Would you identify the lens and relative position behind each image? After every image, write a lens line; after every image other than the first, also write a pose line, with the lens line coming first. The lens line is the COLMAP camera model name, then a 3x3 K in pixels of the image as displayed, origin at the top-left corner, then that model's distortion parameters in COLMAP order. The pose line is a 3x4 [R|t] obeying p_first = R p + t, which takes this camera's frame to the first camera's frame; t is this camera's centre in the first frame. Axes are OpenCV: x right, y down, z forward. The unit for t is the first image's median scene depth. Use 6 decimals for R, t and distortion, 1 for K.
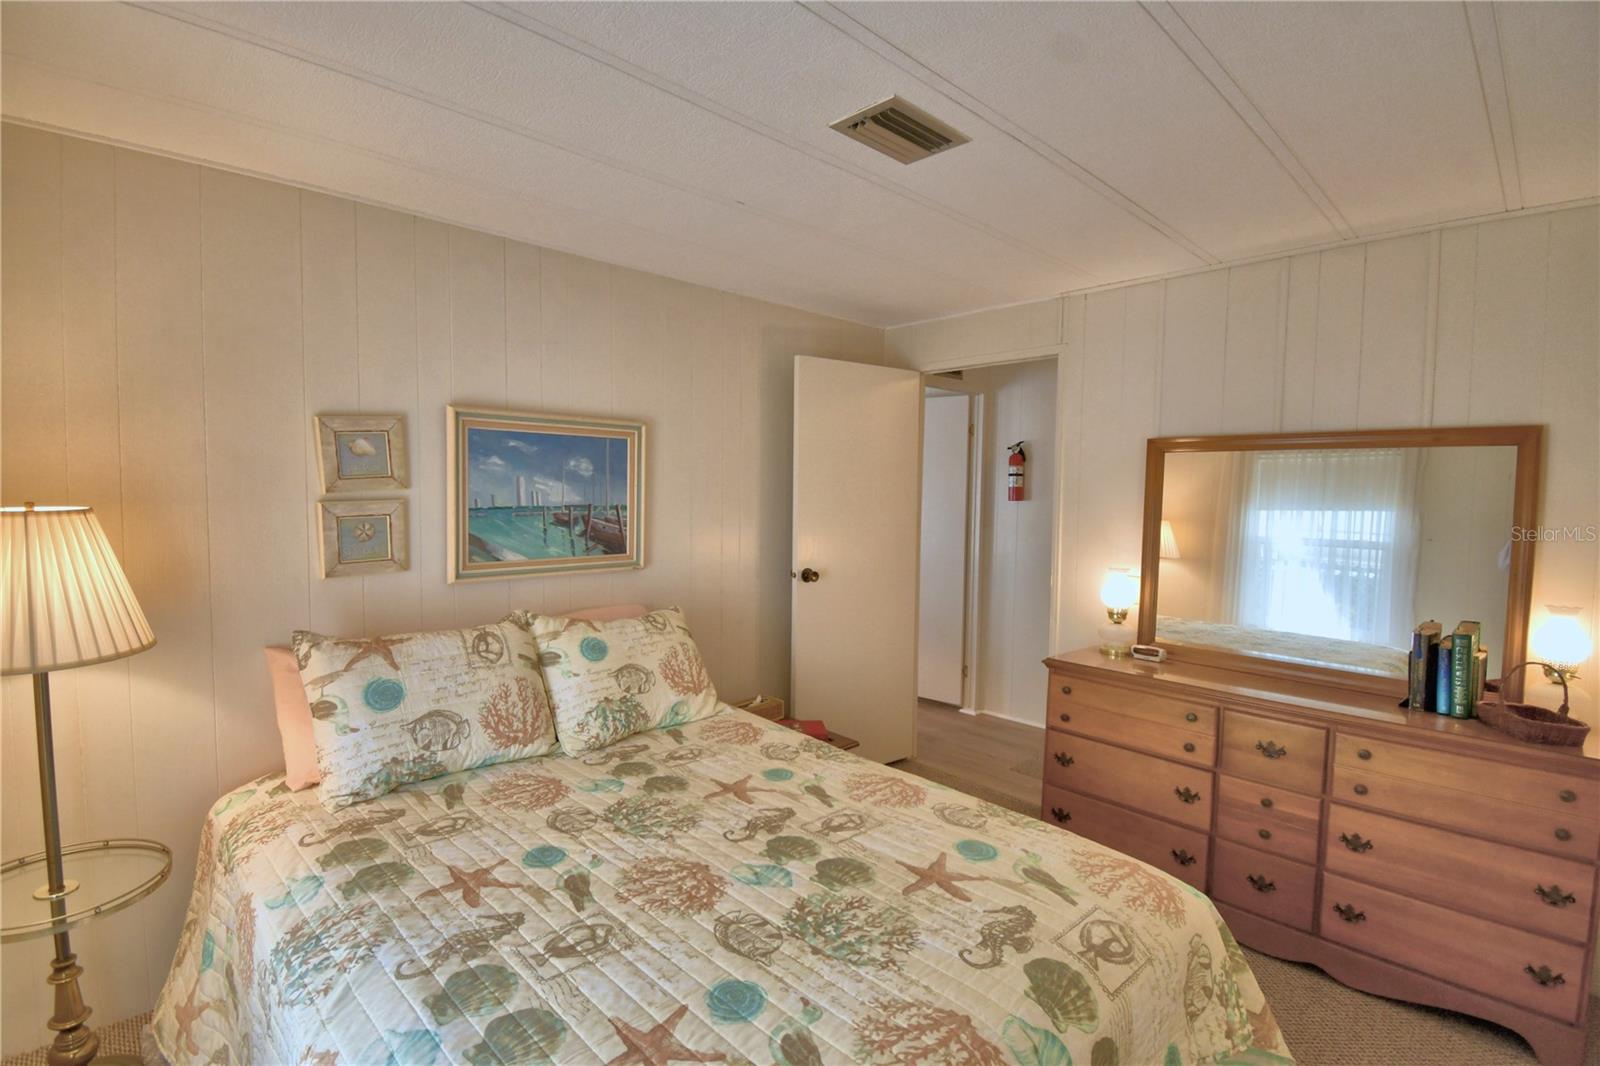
lens RADIAL K [[705.3, 0, 804.7], [0, 705.3, 532.5], [0, 0, 1]] dist [0.013520, -0.019634]
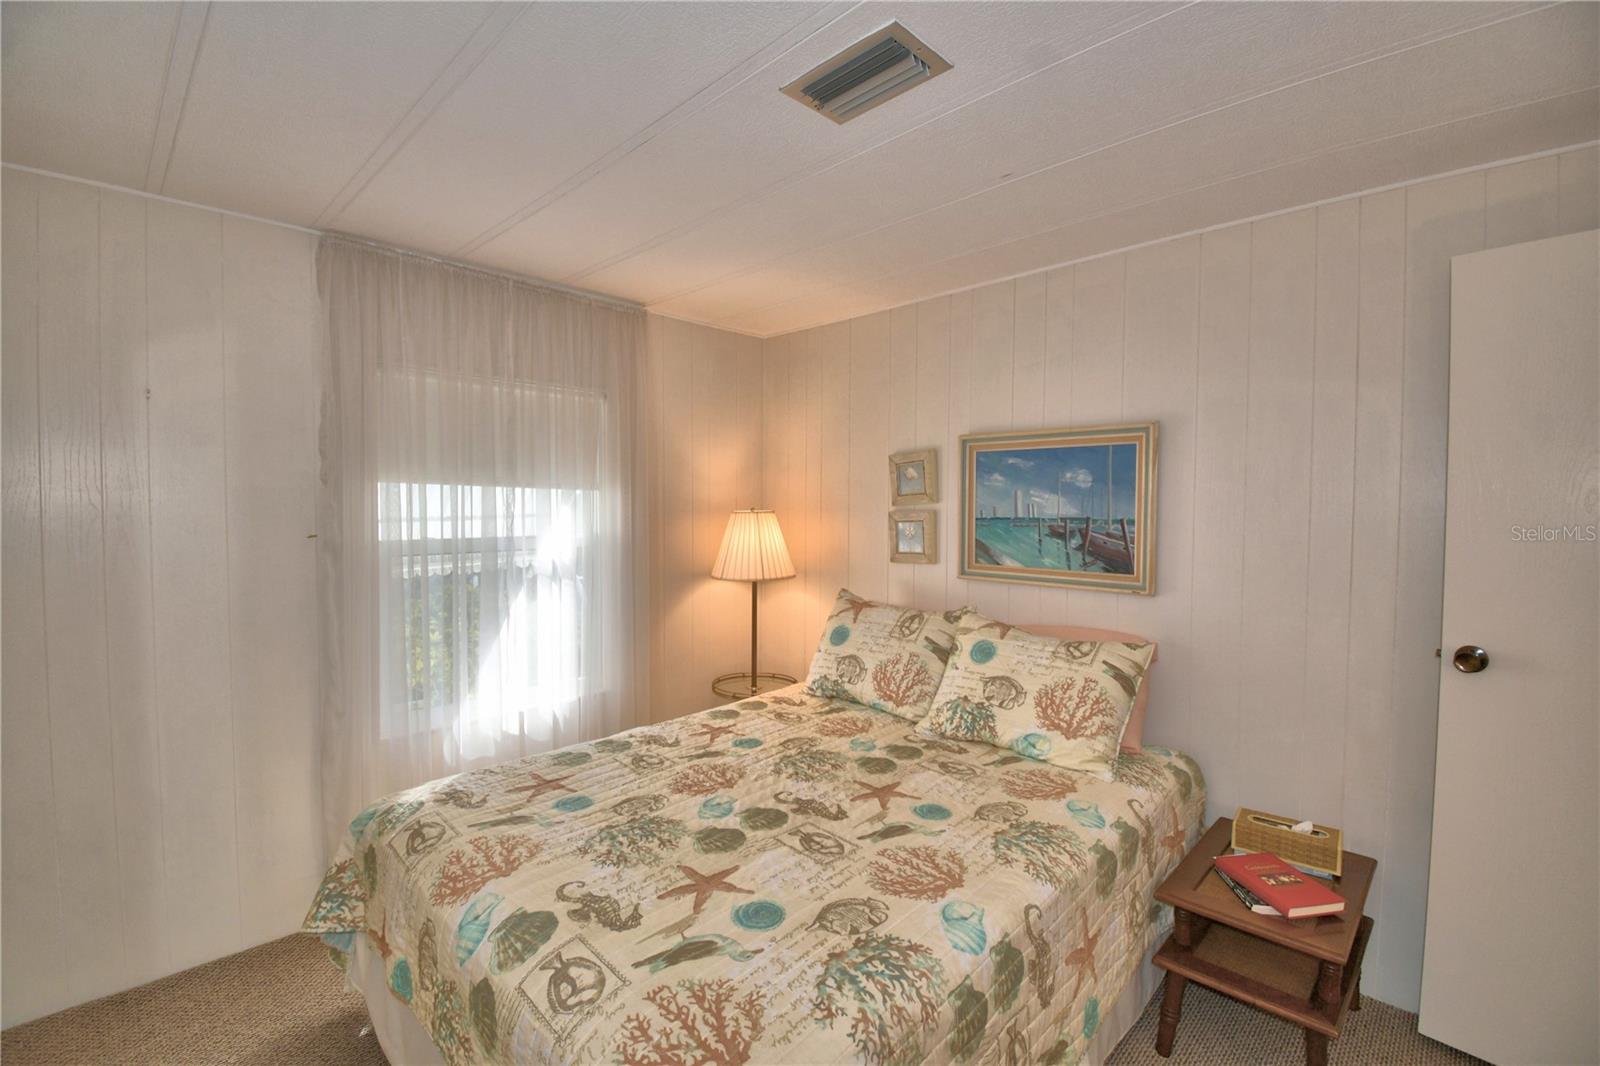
lens RADIAL K [[705.3, 0, 804.9], [0, 705.3, 526.7], [0, 0, 1]] dist [0.013520, -0.019634]
pose [[0.045237, 0.020030, -0.998775, 0.805230], [-0.067488, 0.997576, 0.016949, -0.022665], [0.996694, 0.066639, 0.046479, 0.734284]]
